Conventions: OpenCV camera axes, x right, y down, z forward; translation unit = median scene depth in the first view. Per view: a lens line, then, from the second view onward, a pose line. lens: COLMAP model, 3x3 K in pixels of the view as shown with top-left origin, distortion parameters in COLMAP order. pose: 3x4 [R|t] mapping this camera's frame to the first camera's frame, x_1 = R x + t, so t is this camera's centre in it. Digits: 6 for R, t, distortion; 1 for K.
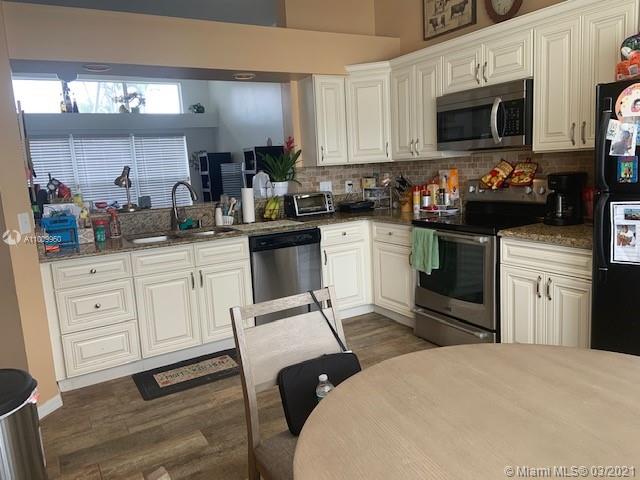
lens RADIAL K [[486.6, 0, 320.7], [0, 486.6, 238.9], [0, 0, 1]] dist [0.010514, 0.004060]
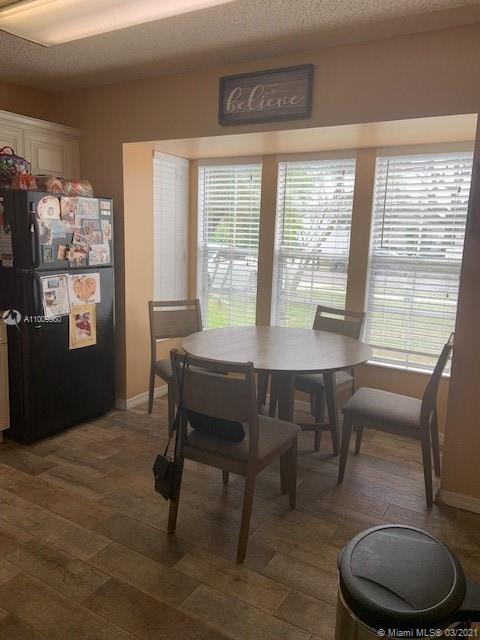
lens RADIAL K [[486.6, 0, 240.0], [0, 486.6, 319.9], [0, 0, 1]] dist [0.010514, 0.004060]
pose [[-0.476419, -0.115998, 0.871533, -0.430559], [0.129241, 0.971251, 0.199919, -0.076828], [-0.869668, 0.207883, -0.447731, 0.545846]]
